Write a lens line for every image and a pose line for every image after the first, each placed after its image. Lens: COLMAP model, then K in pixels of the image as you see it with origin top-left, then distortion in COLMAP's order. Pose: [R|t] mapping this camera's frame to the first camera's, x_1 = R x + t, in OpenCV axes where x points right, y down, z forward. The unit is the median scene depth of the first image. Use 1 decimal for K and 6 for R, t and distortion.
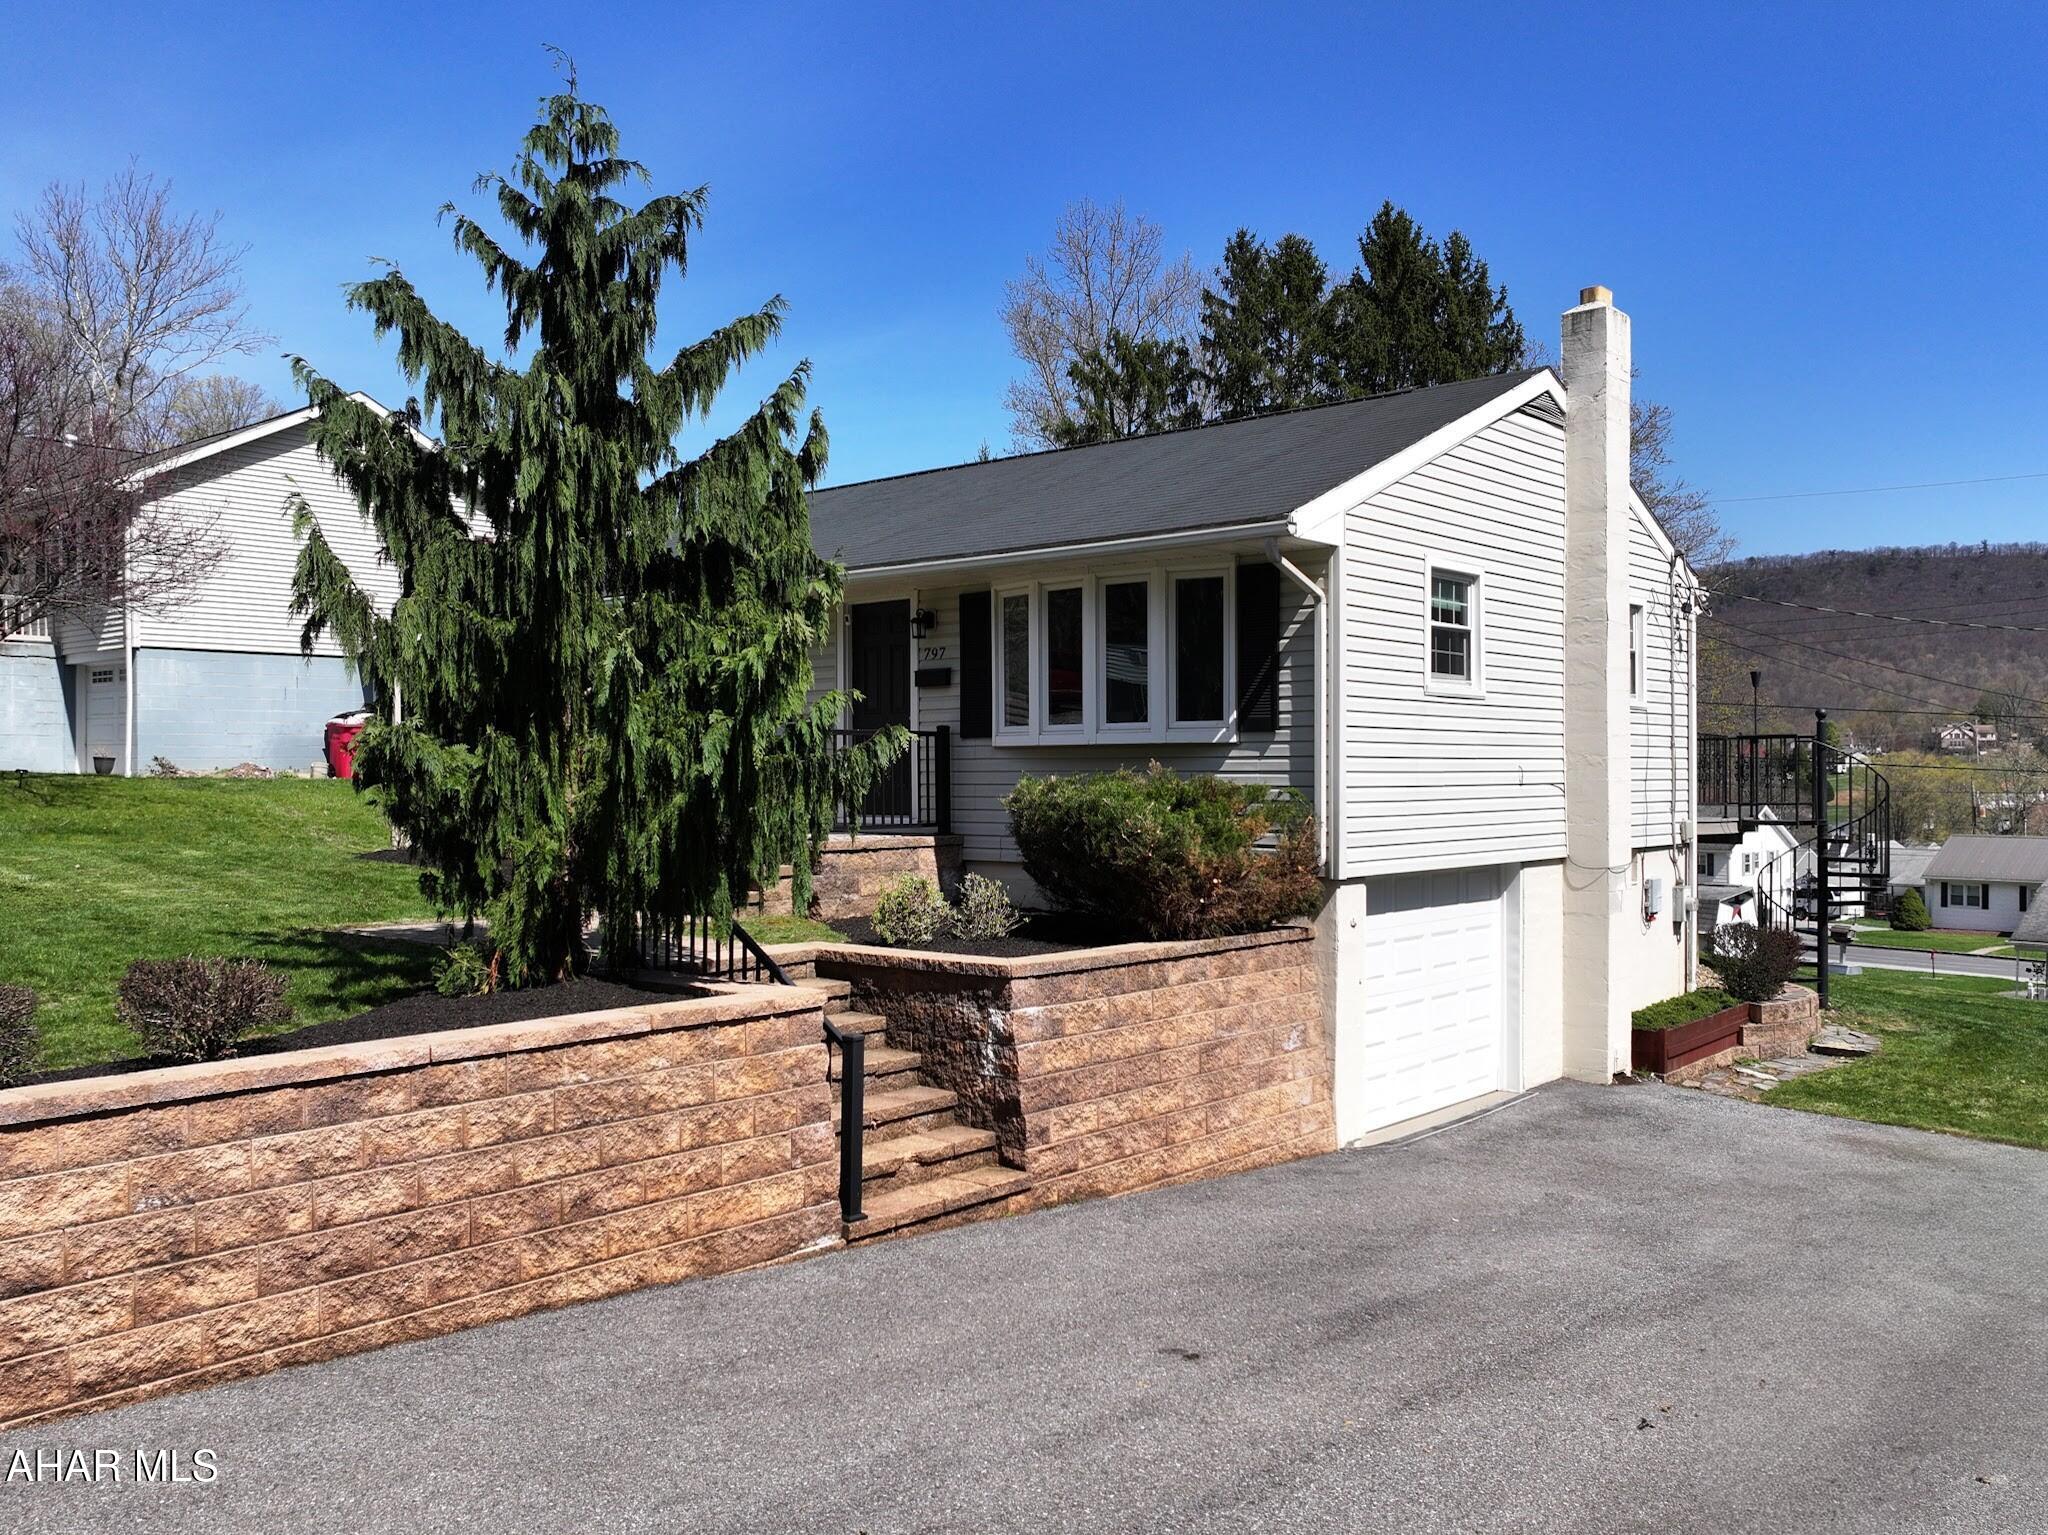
lens RADIAL K [[1666.6, 0, 1018.7], [0, 1666.6, 766.8], [0, 0, 1]] dist [0.011468, 0.005547]
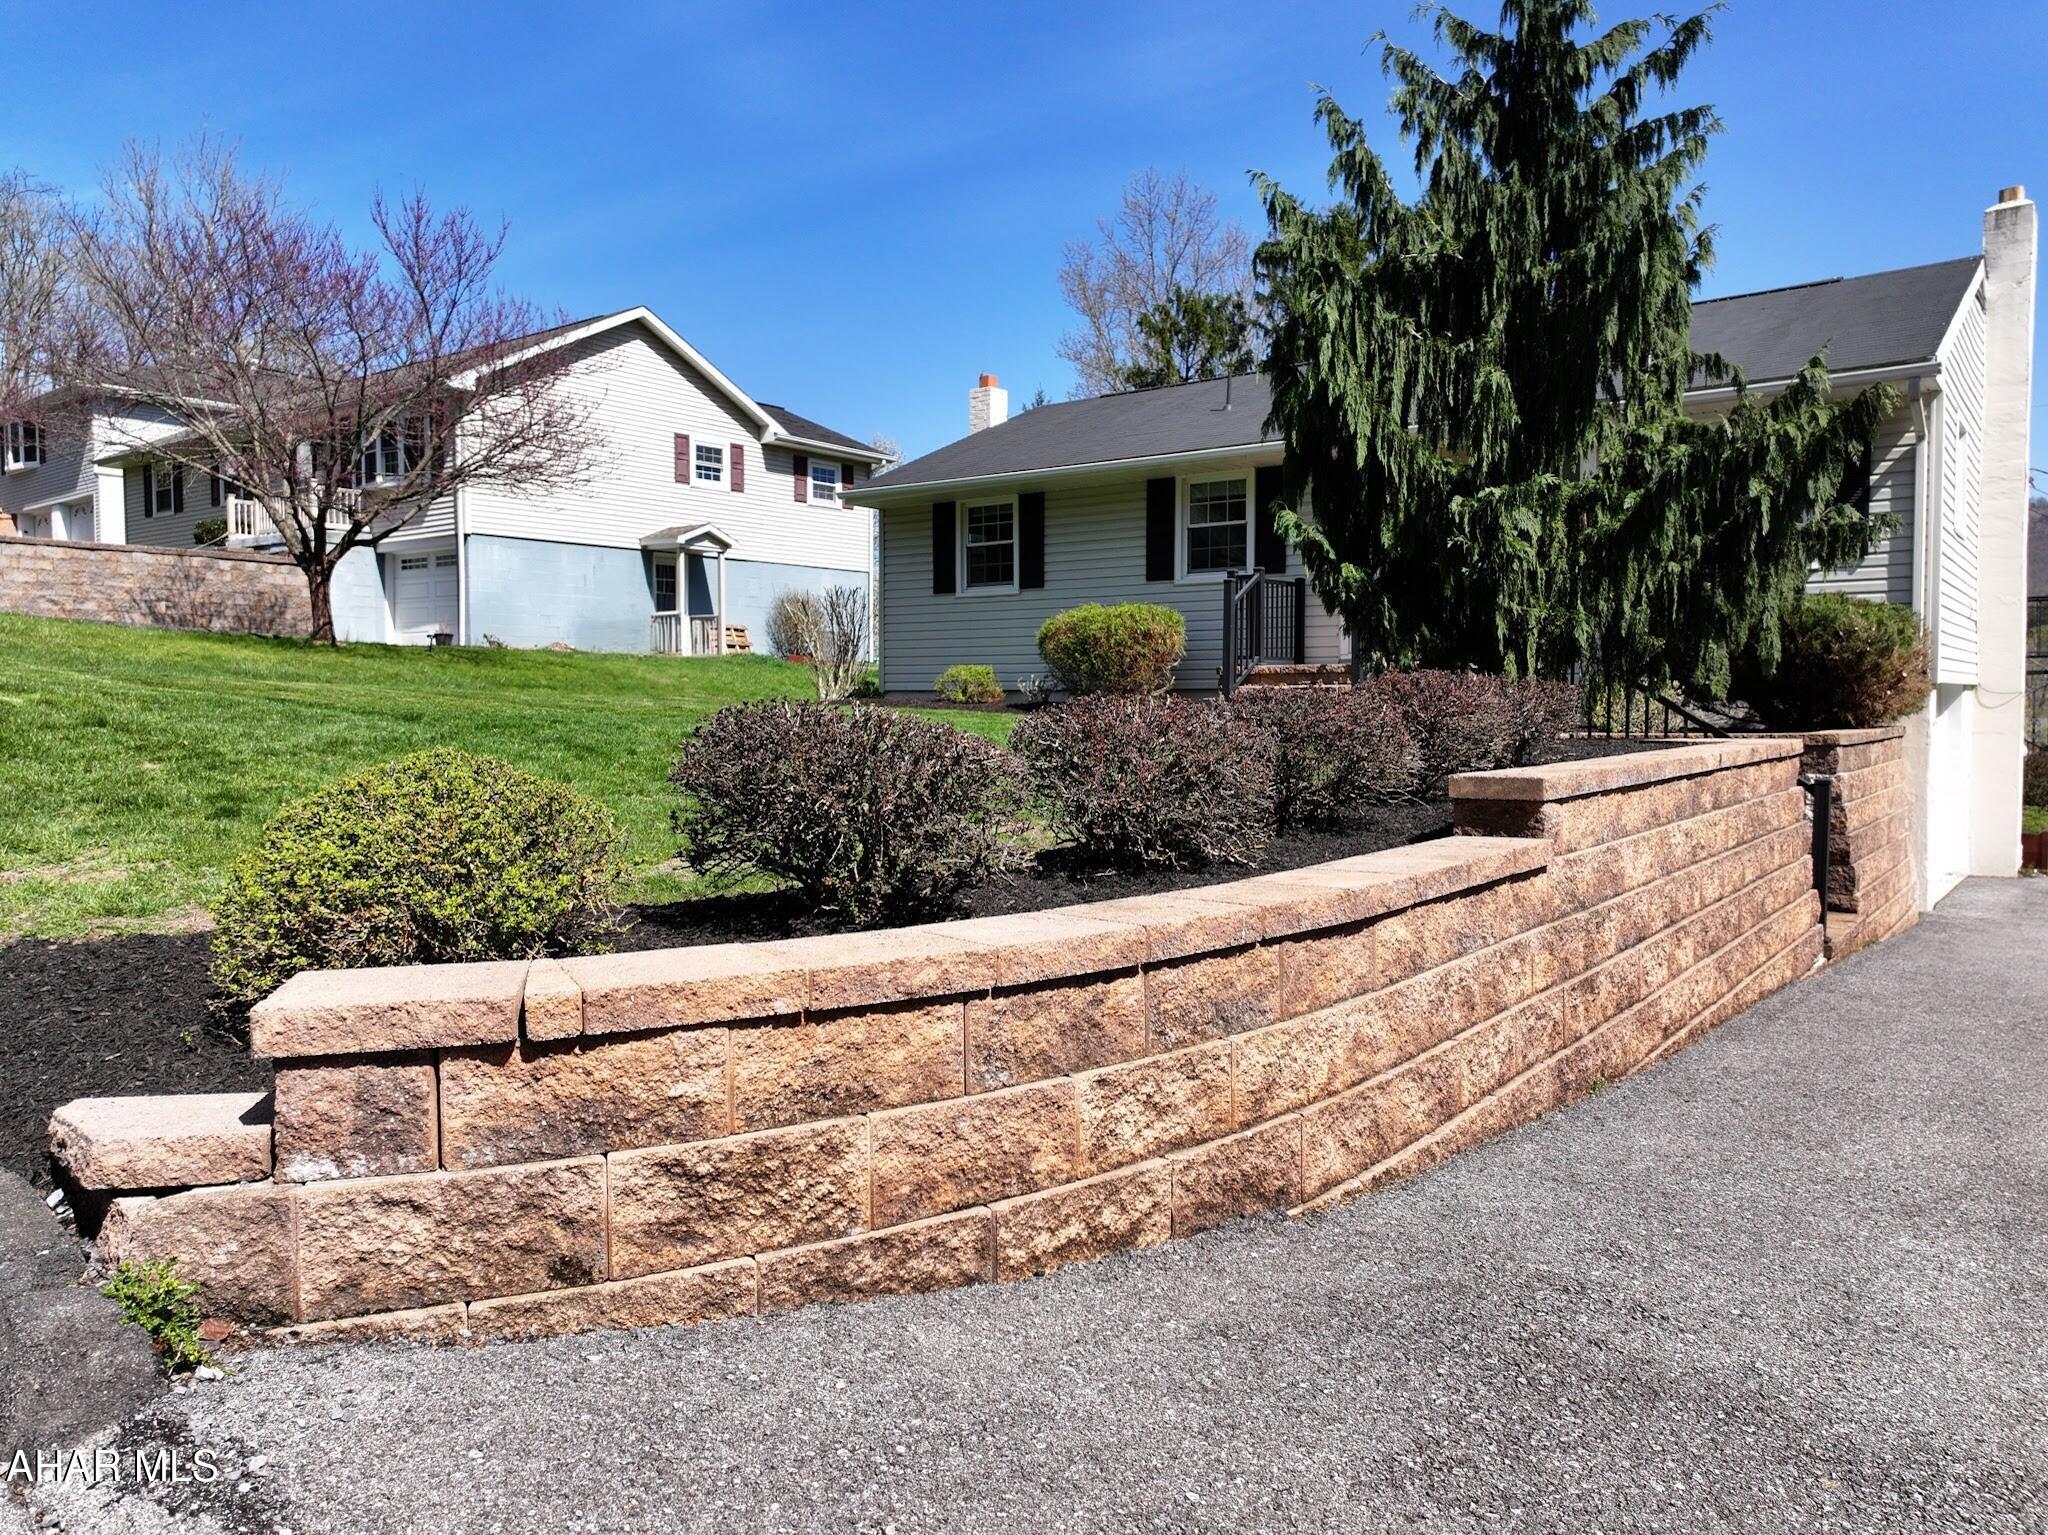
lens RADIAL K [[1438.9, 0, 1033.3], [0, 1438.9, 770.9], [0, 0, 1]] dist [0.005903, 0.002573]
pose [[0.996863, -0.005545, 0.078950, -0.123834], [0.001425, 0.998638, 0.052152, 0.018304], [-0.079131, -0.051876, 0.995513, 0.013637]]
